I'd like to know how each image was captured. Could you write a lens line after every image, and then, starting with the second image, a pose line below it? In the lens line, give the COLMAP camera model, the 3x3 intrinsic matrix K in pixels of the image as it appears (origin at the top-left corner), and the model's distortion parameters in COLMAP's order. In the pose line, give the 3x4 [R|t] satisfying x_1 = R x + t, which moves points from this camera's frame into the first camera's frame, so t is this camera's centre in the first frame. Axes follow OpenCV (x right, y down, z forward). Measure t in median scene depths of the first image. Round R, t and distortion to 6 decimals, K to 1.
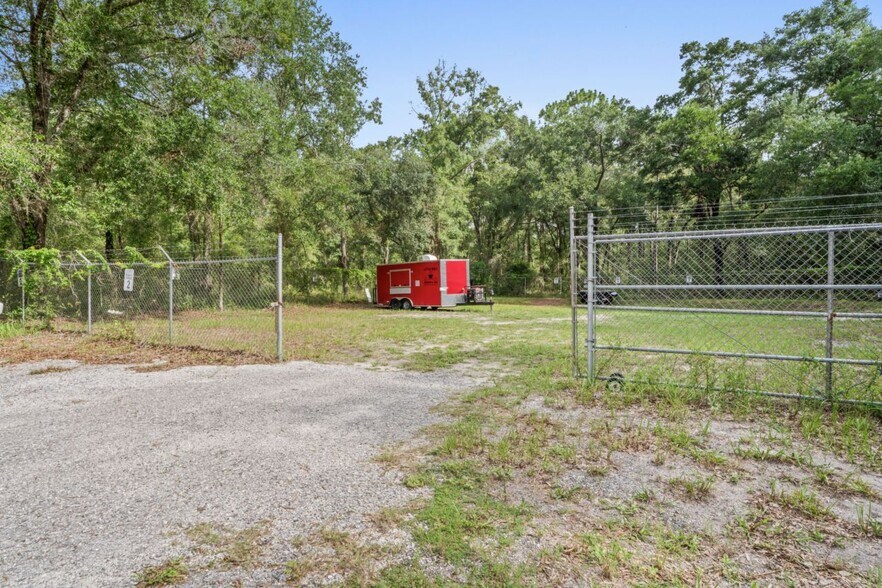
lens RADIAL K [[444.4, 0, 441.0], [0, 444.4, 294.0], [0, 0, 1]] dist [-0.003087, -0.000416]
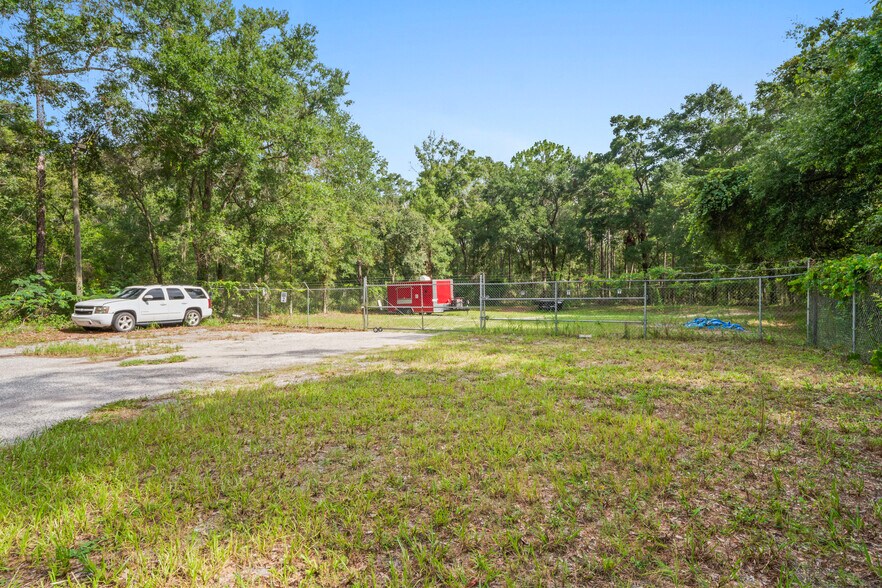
lens RADIAL K [[419.8, 0, 441.8], [0, 419.8, 306.0], [0, 0, 1]] dist [-0.000435, -0.000052]
pose [[0.999834, -0.007864, 0.016411, 0.004577], [0.007790, 0.999959, 0.004555, 0.001336], [-0.016446, -0.004427, 0.999855, -0.282259]]
